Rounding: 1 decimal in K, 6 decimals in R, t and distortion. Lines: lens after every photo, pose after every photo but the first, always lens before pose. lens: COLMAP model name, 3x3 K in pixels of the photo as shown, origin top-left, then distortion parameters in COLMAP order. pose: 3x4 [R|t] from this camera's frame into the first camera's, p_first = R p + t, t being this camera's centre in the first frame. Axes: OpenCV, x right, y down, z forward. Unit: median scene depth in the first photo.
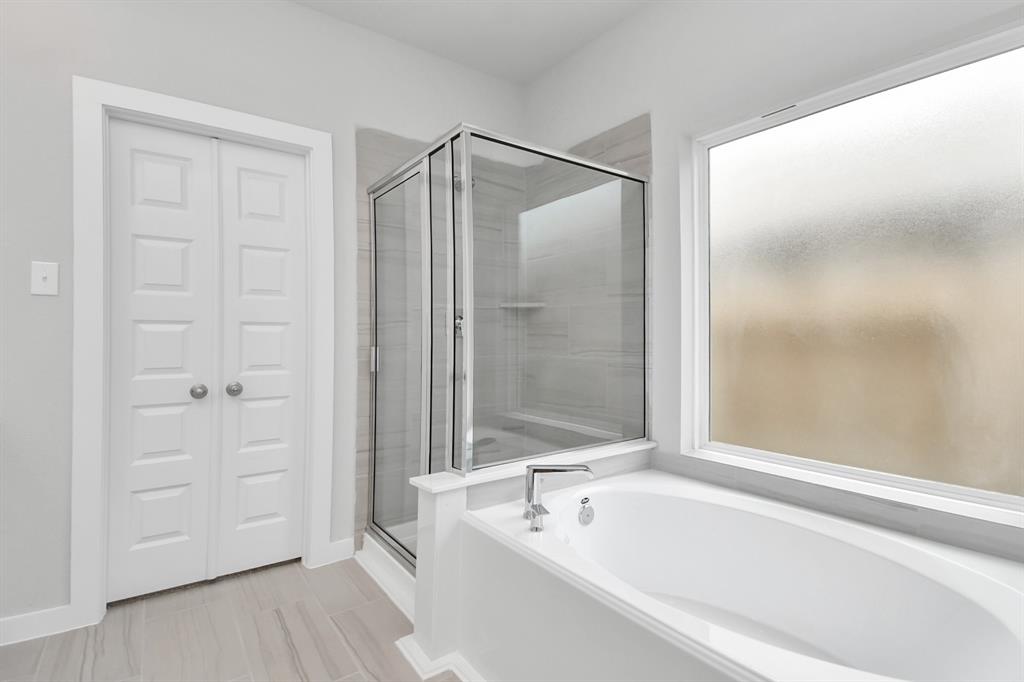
lens RADIAL K [[504.6, 0, 533.0], [0, 504.6, 335.1], [0, 0, 1]] dist [0.037126, -0.040616]
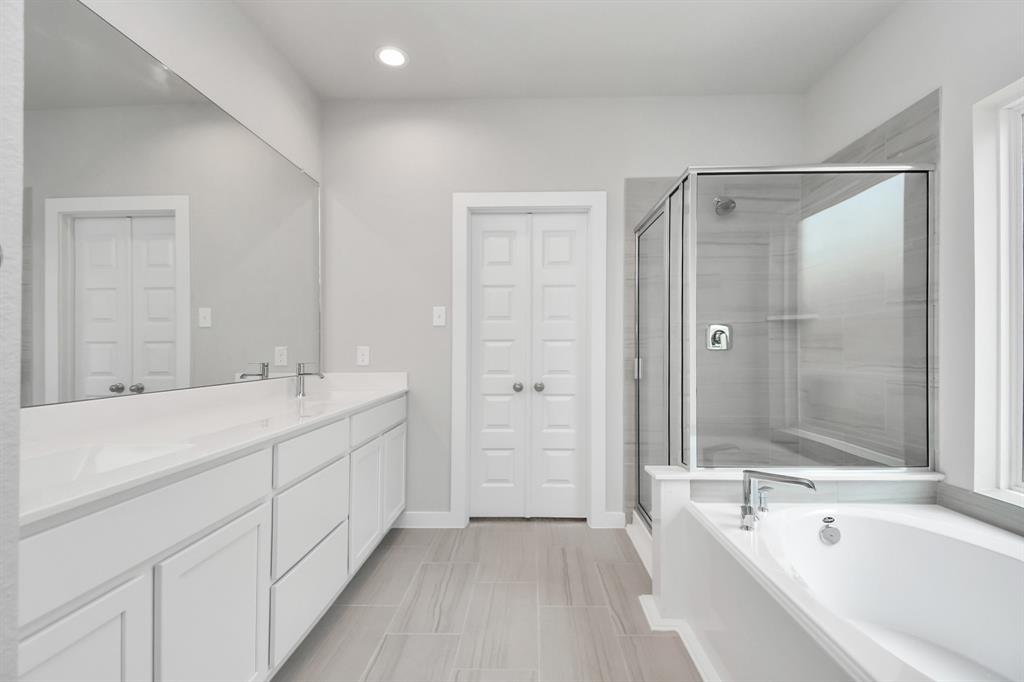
lens RADIAL K [[475.3, 0, 512.0], [0, 475.3, 341.0], [0, 0, 1]] dist [-0.002045, -0.000165]
pose [[0.776134, -0.011071, -0.630471, 0.183482], [0.003939, 0.999911, -0.012709, -0.005206], [0.630556, 0.007381, 0.776108, -0.078453]]
